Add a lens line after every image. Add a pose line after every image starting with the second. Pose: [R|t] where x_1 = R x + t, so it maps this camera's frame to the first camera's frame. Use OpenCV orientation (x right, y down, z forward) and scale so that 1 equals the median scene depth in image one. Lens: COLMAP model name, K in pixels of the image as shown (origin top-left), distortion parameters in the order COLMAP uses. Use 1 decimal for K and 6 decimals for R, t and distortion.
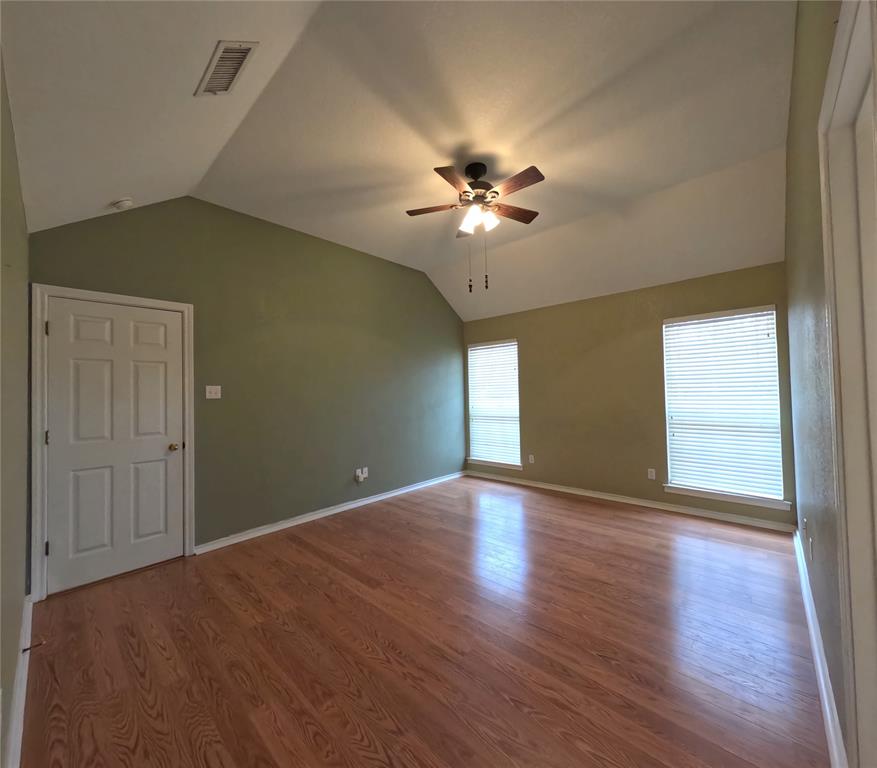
lens RADIAL K [[358.8, 0, 440.4], [0, 358.8, 384.4], [0, 0, 1]] dist [-0.000171, -0.000179]
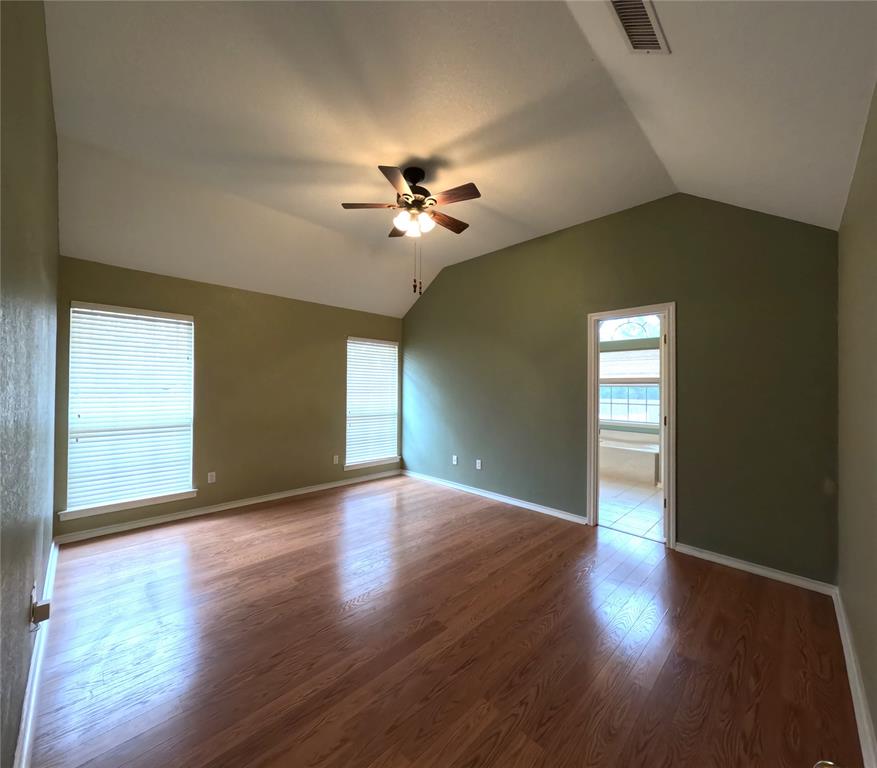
lens RADIAL K [[358.8, 0, 440.4], [0, 358.8, 384.4], [0, 0, 1]] dist [-0.000171, -0.000179]
pose [[0.038359, 0.034602, 0.998665, -0.624245], [-0.030320, 0.998980, -0.033449, 0.024098], [-0.998804, -0.028997, 0.039369, 0.605396]]
